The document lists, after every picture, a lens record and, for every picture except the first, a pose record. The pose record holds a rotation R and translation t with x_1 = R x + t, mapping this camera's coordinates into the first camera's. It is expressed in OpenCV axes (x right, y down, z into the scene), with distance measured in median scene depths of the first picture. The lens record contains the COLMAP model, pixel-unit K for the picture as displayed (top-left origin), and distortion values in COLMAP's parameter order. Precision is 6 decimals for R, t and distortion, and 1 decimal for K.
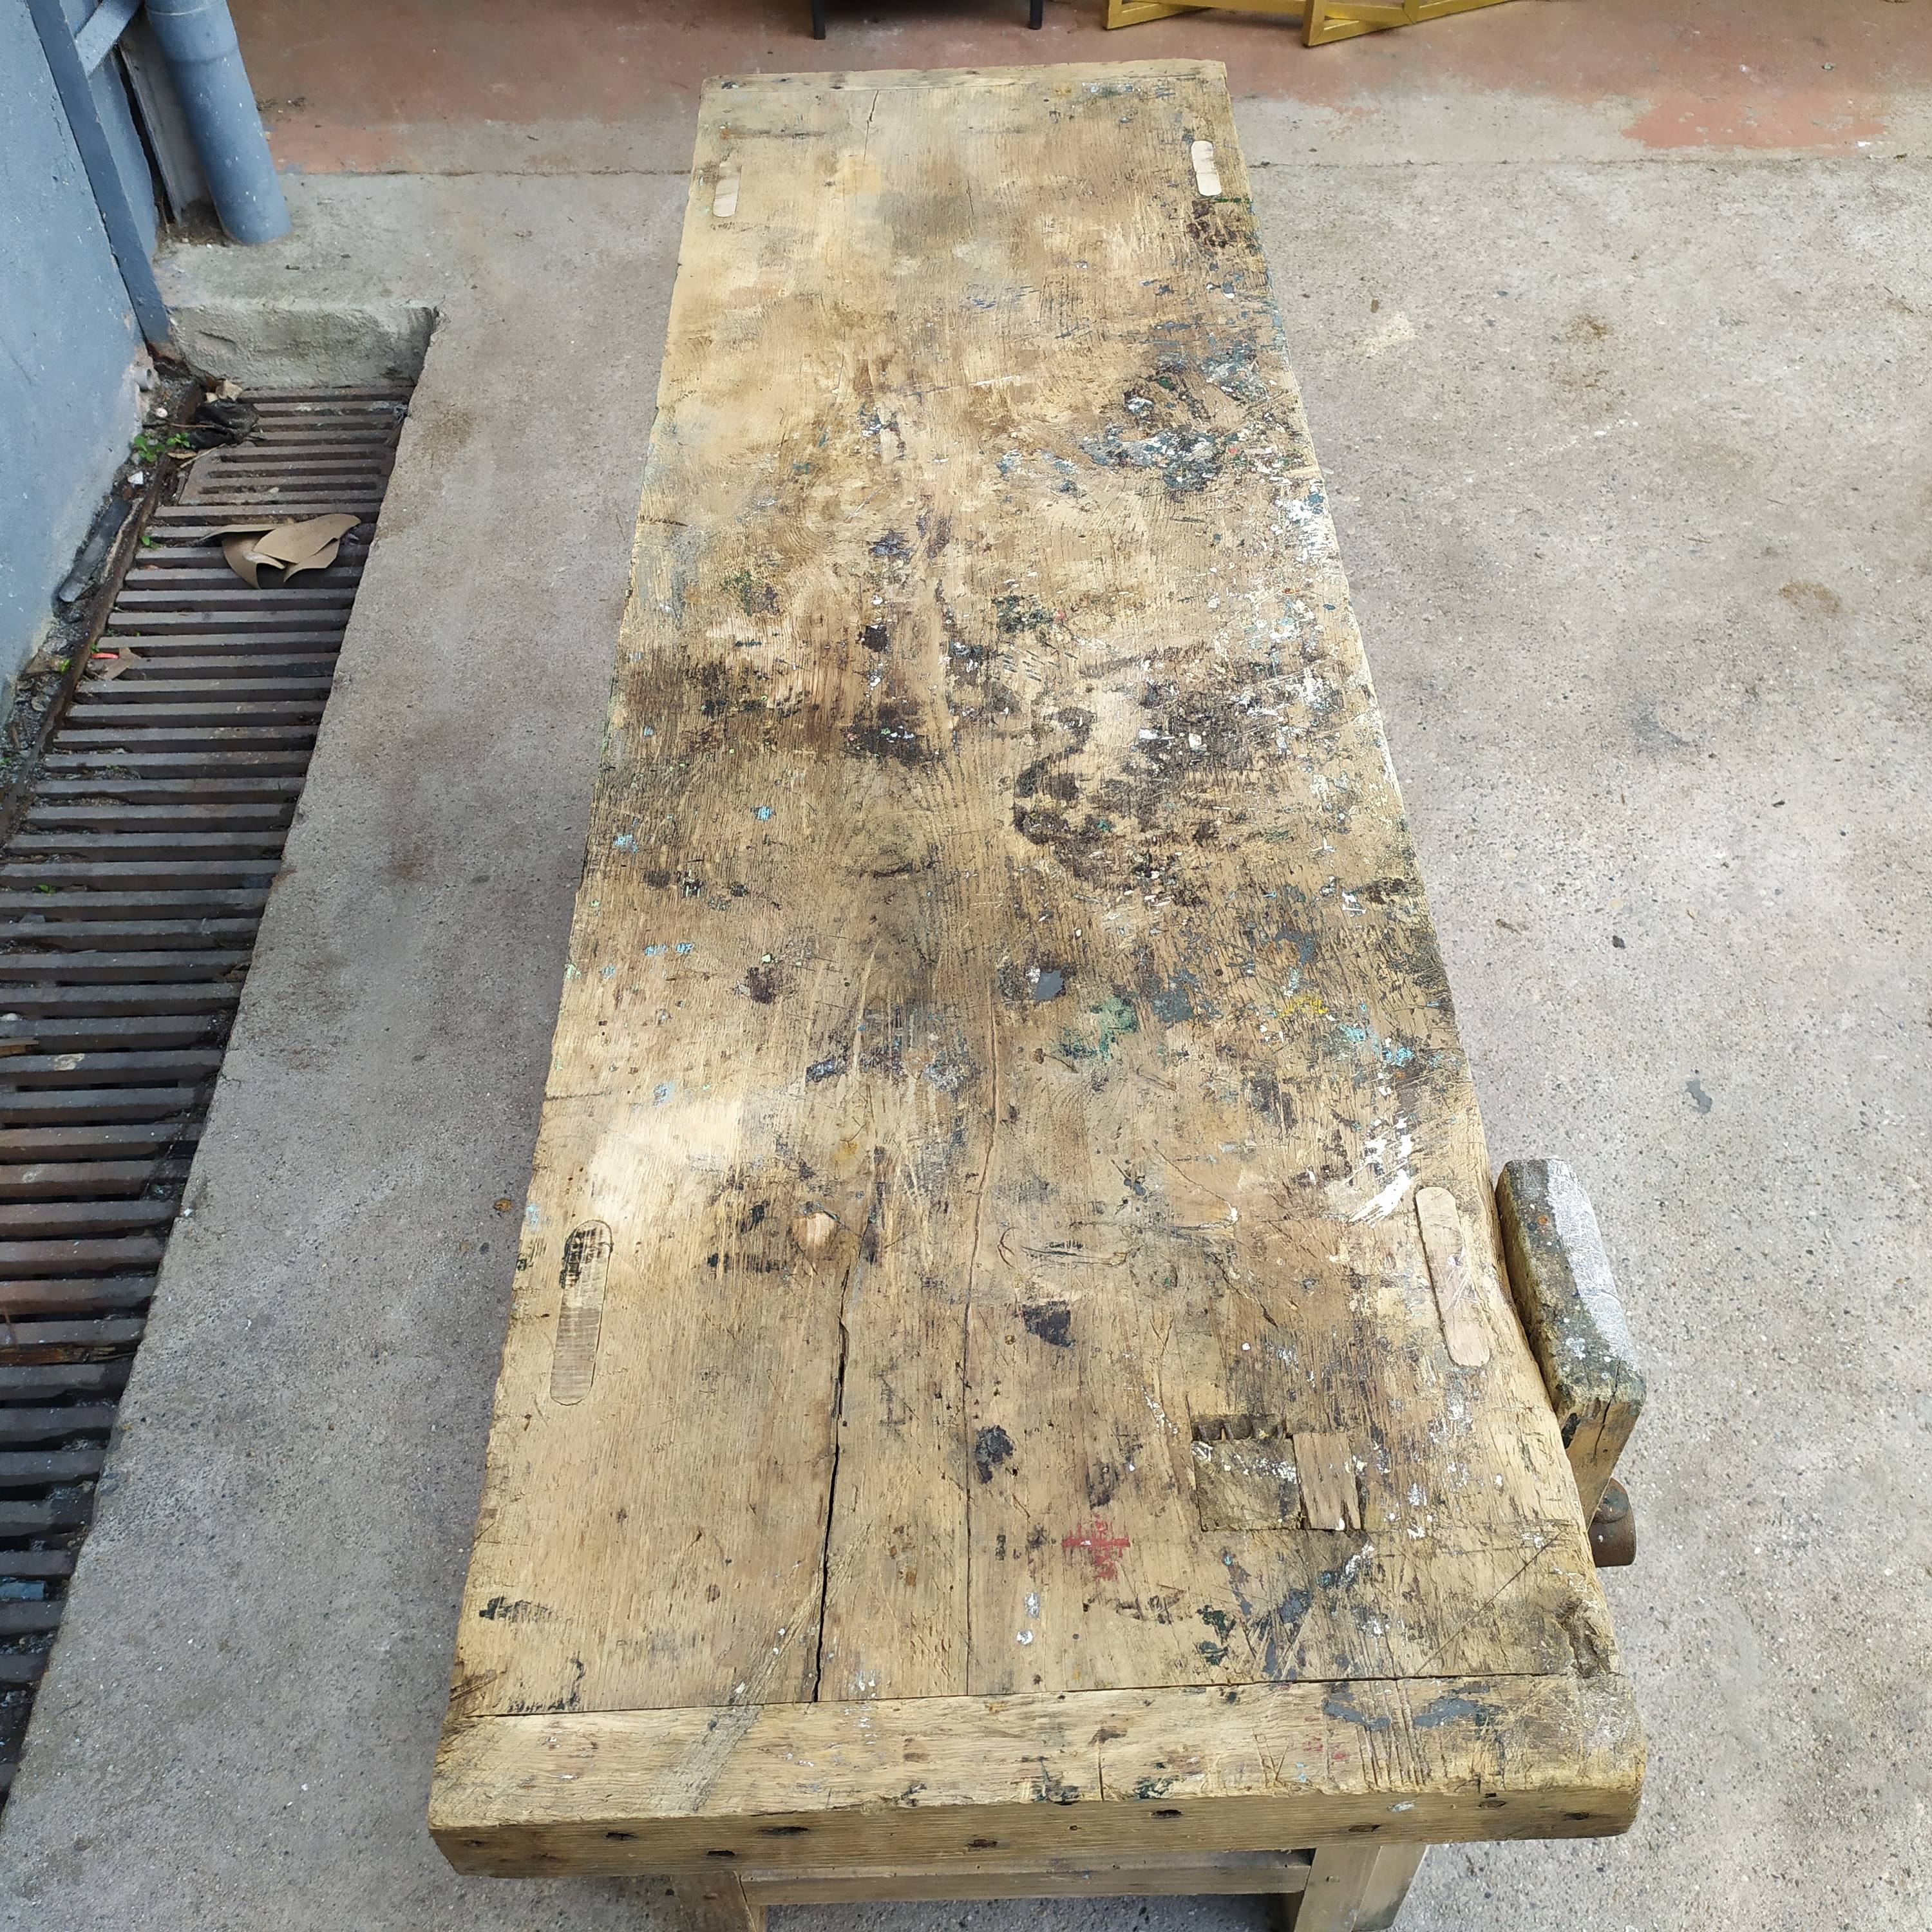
lens RADIAL K [[1929.2, 0, 971.0], [0, 1929.2, 970.9], [0, 0, 1]] dist [0.029411, 0.000000]
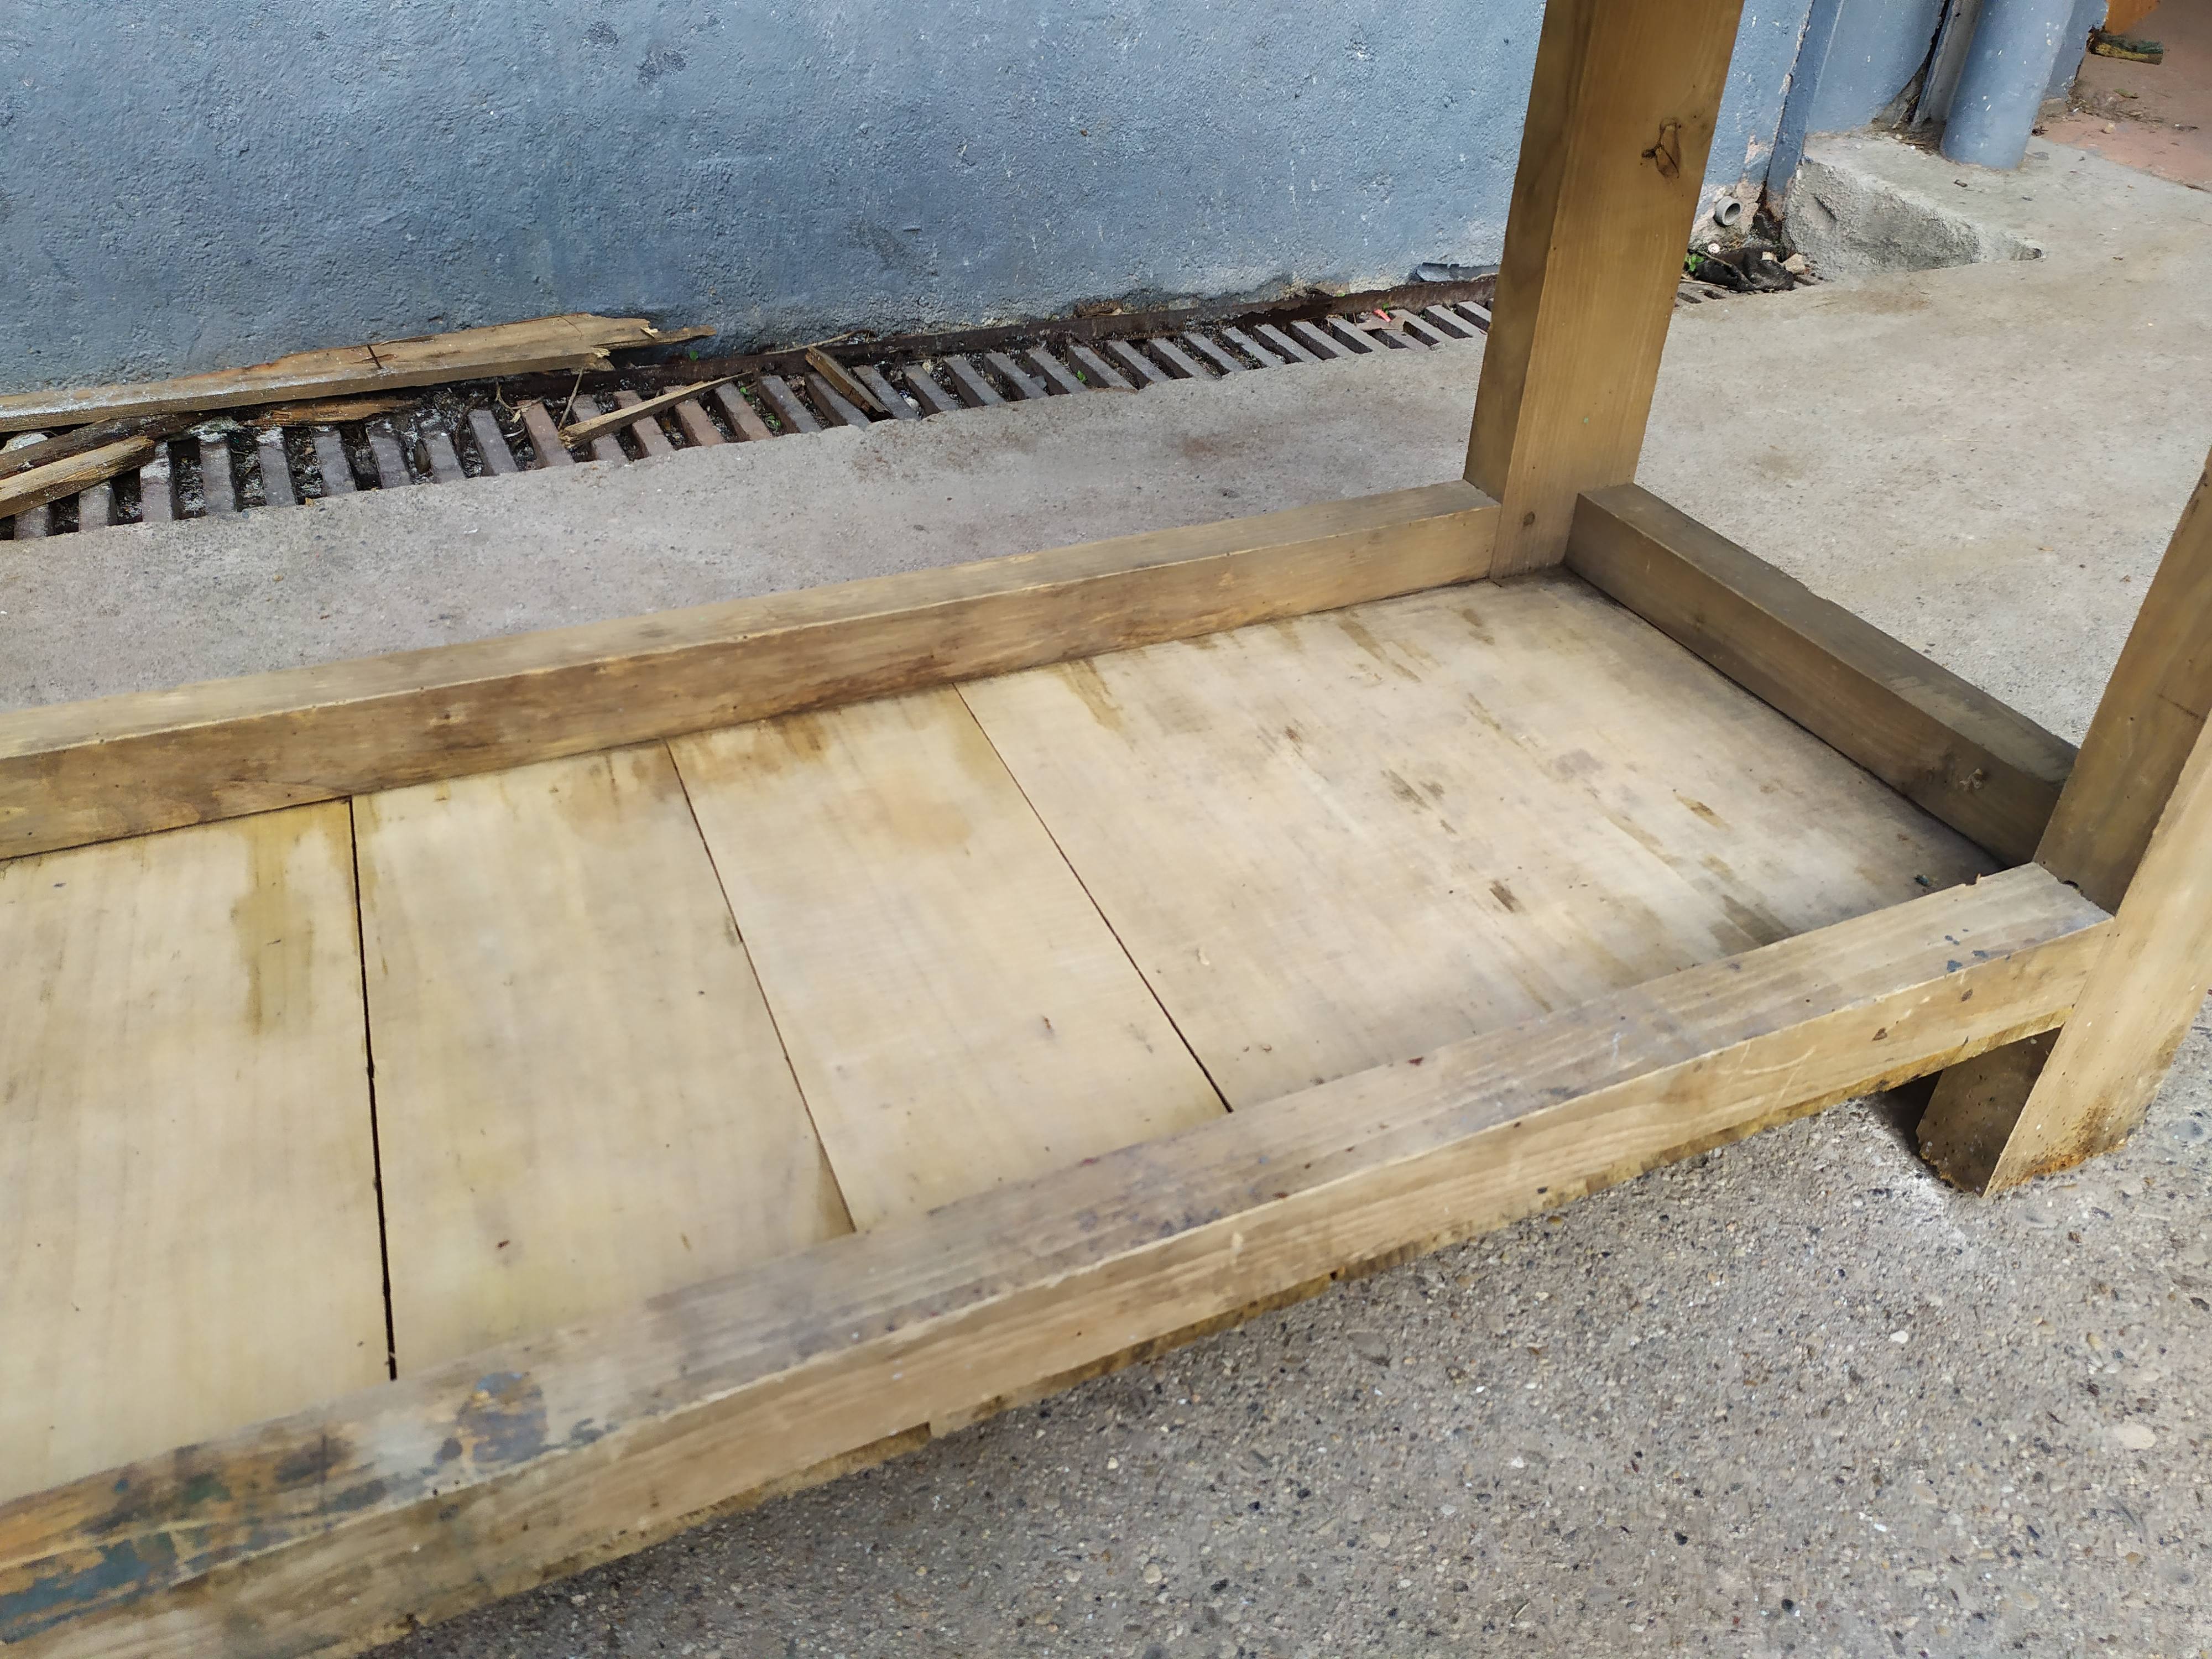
lens RADIAL K [[1688.0, 0, 1125.0], [0, 1688.0, 808.7], [0, 0, 1]] dist [0.053500, -0.063104]
pose [[0.407973, 0.554333, -0.725447, 0.480239], [-0.715218, 0.687916, 0.123434, -0.030259], [0.567470, 0.468495, 0.677120, 1.117134]]
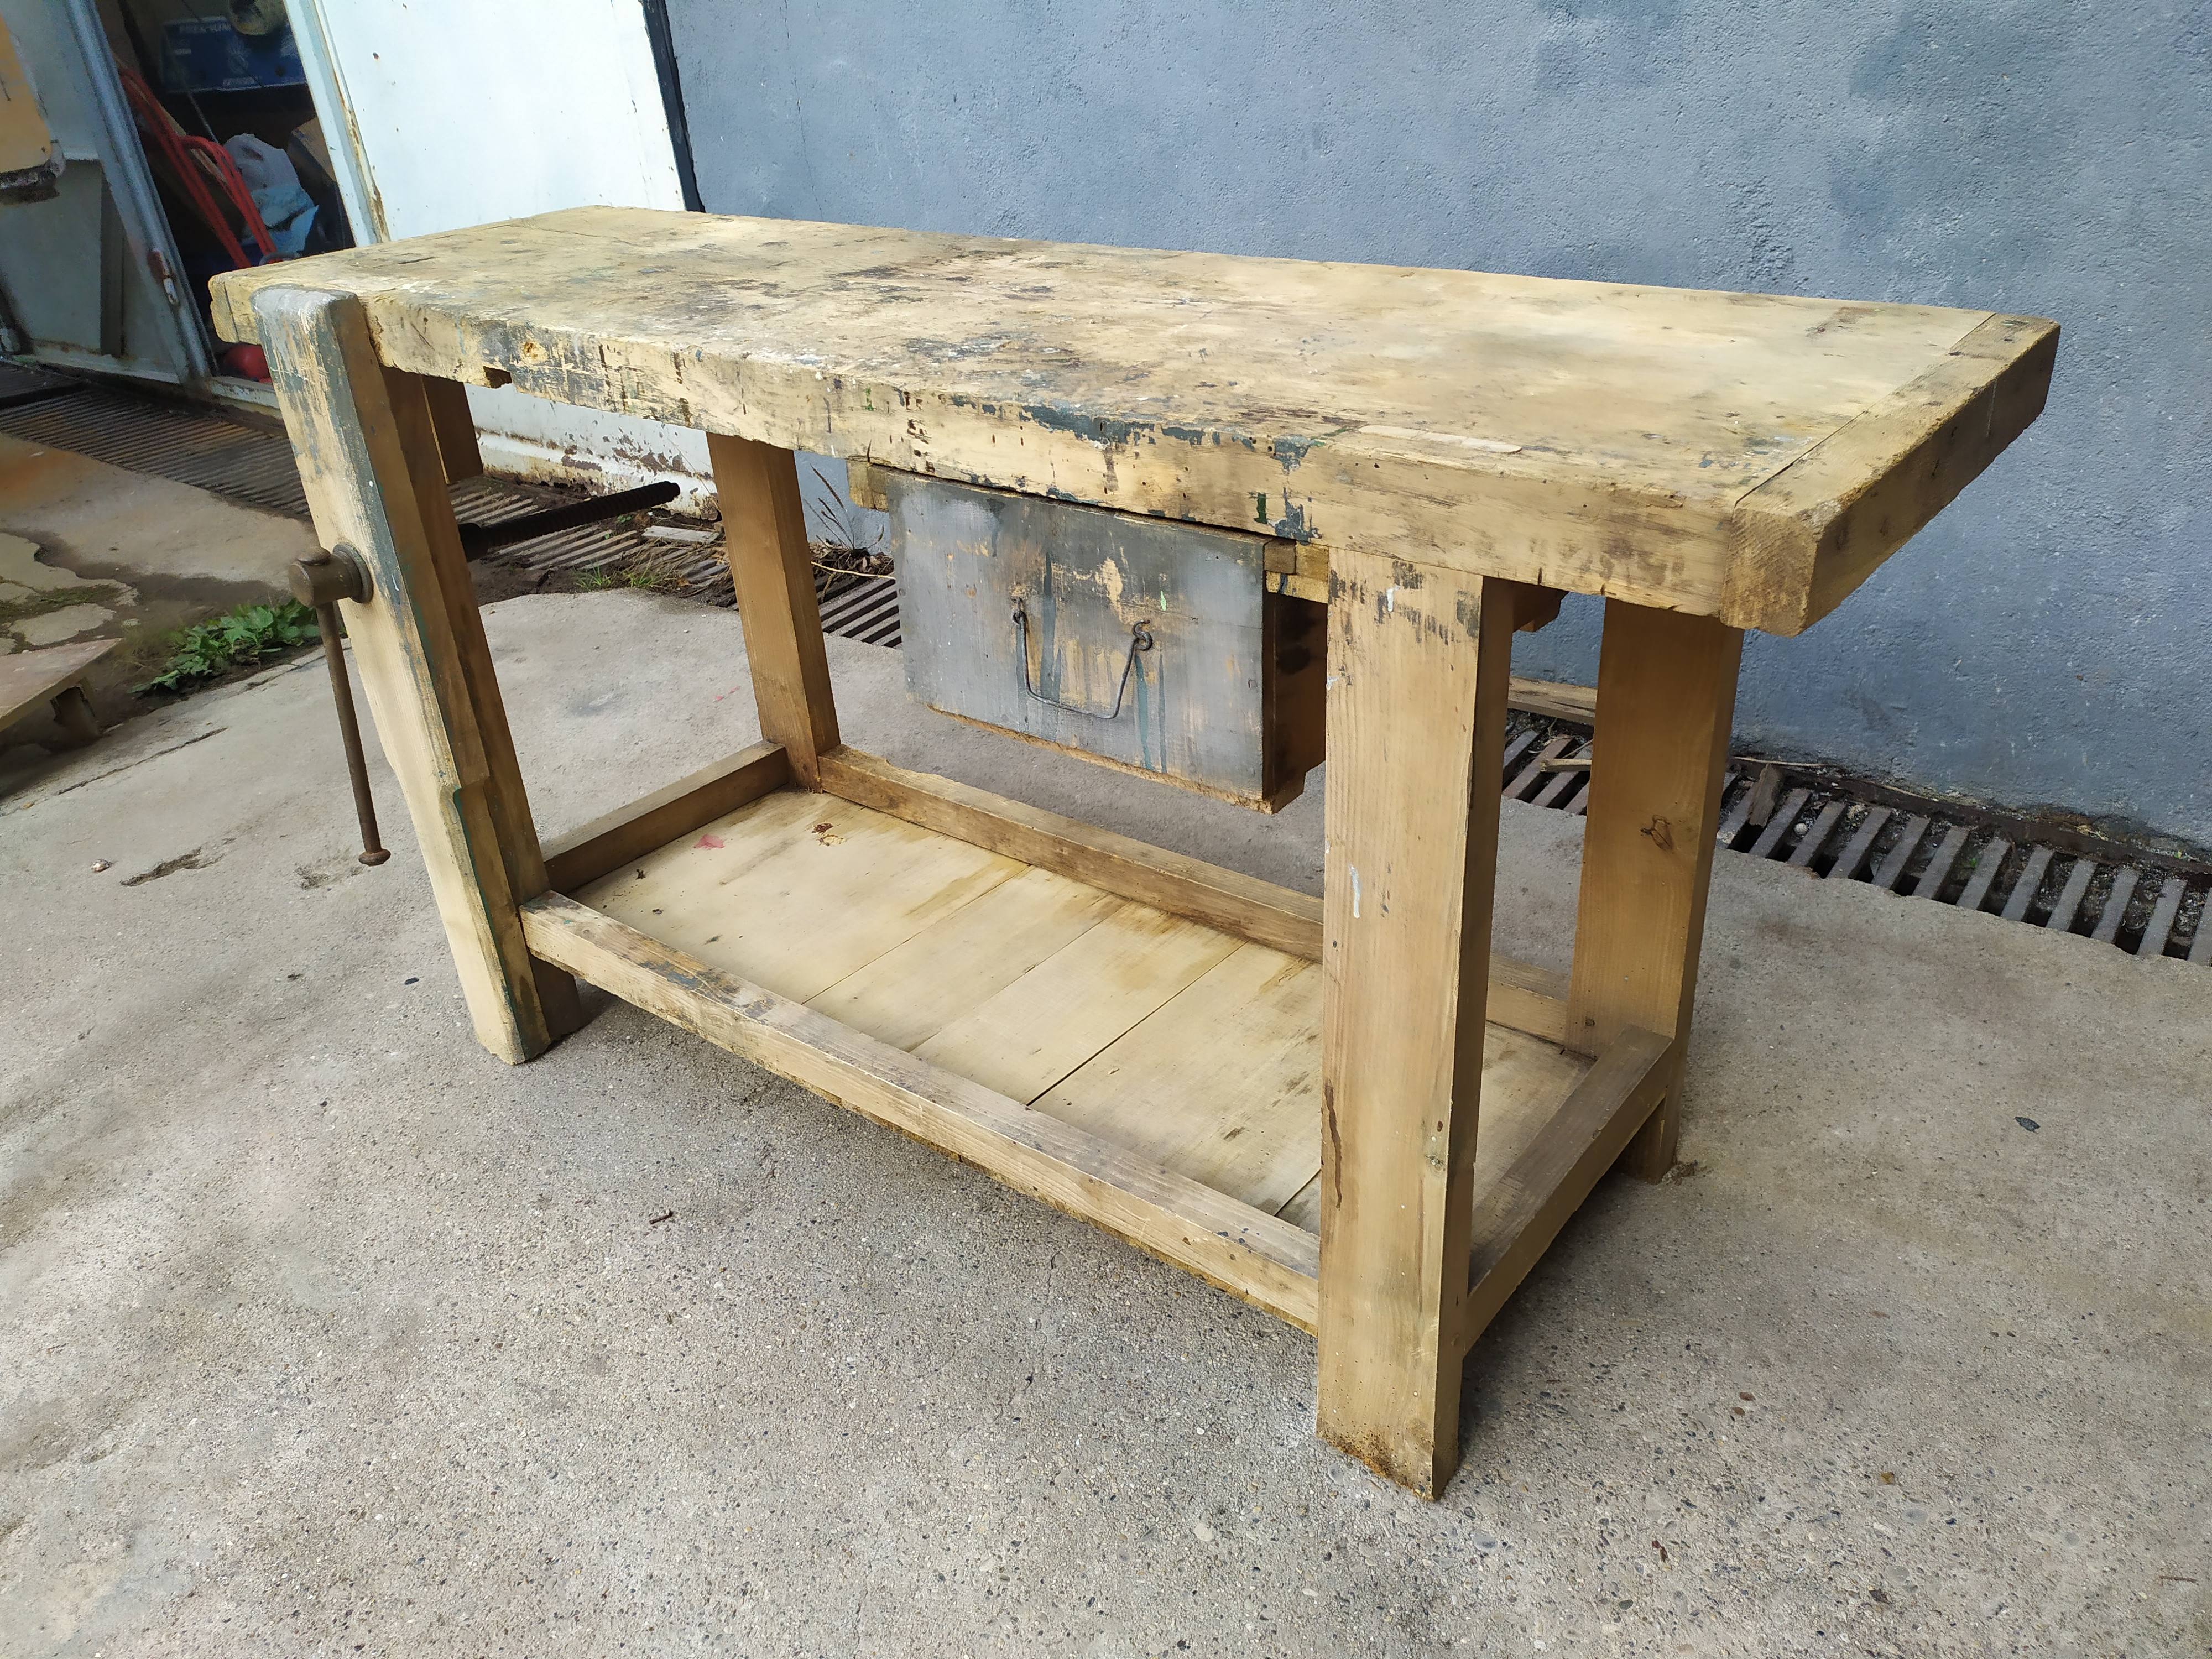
lens RADIAL K [[1655.3, 0, 1135.9], [0, 1655.3, 826.8], [0, 0, 1]] dist [0.055100, -0.056929]
pose [[-0.613012, 0.431225, -0.662013, 0.849538], [-0.536550, 0.387835, 0.749465, -1.005008], [0.579940, 0.814634, -0.006374, 1.436431]]
